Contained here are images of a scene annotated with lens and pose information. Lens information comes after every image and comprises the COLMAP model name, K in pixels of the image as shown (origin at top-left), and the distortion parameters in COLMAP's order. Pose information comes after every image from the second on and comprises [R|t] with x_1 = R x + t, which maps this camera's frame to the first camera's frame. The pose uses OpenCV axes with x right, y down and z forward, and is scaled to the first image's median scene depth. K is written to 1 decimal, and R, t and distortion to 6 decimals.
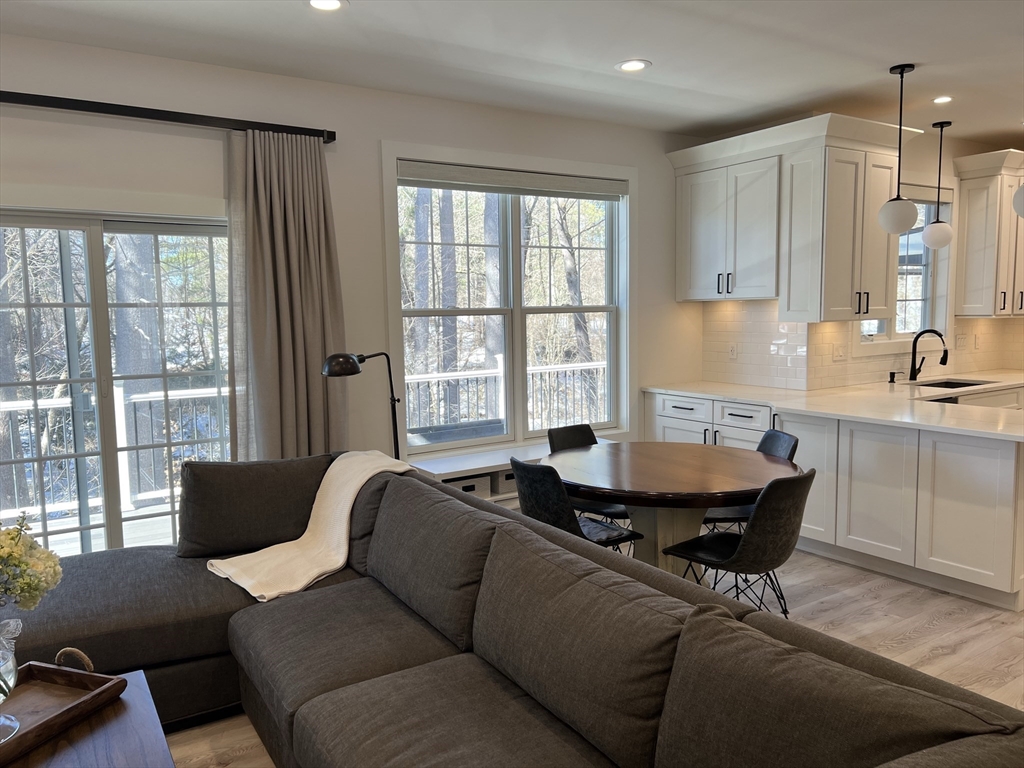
lens RADIAL K [[770.6, 0, 507.7], [0, 770.6, 386.7], [0, 0, 1]] dist [0.062370, -0.072764]
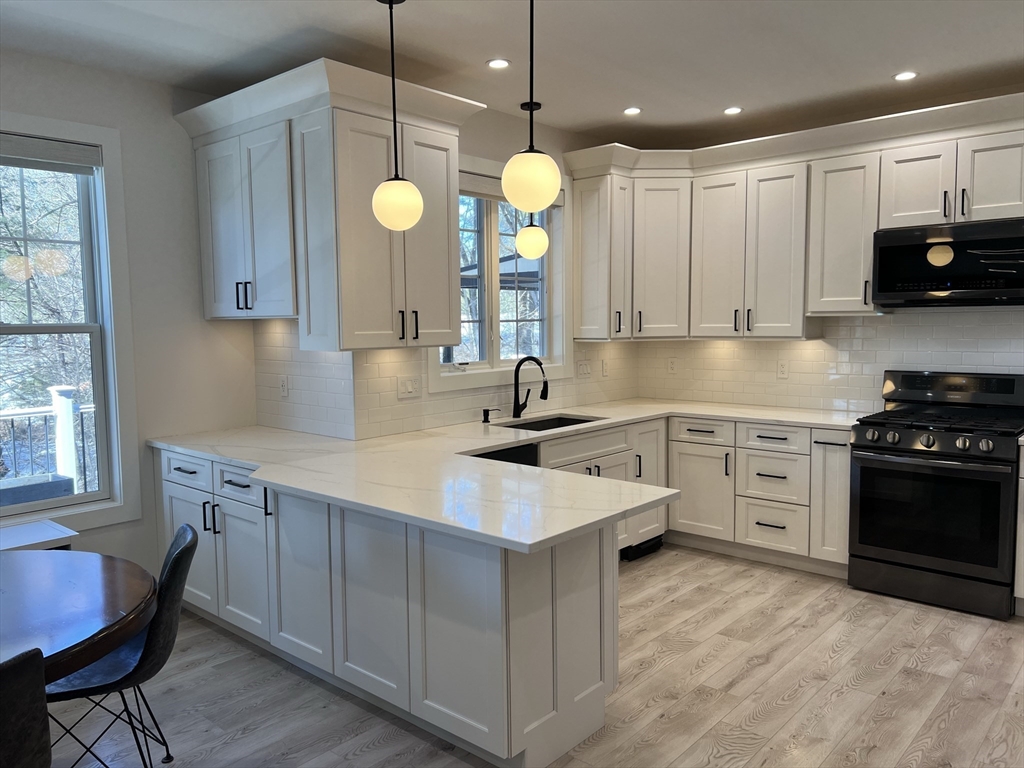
lens RADIAL K [[770.6, 0, 507.7], [0, 770.6, 386.7], [0, 0, 1]] dist [0.062370, -0.072764]
pose [[0.964445, -0.017051, 0.263733, 0.352001], [0.021075, 0.999701, -0.012434, -0.036987], [-0.263442, 0.017550, 0.964516, 0.256659]]
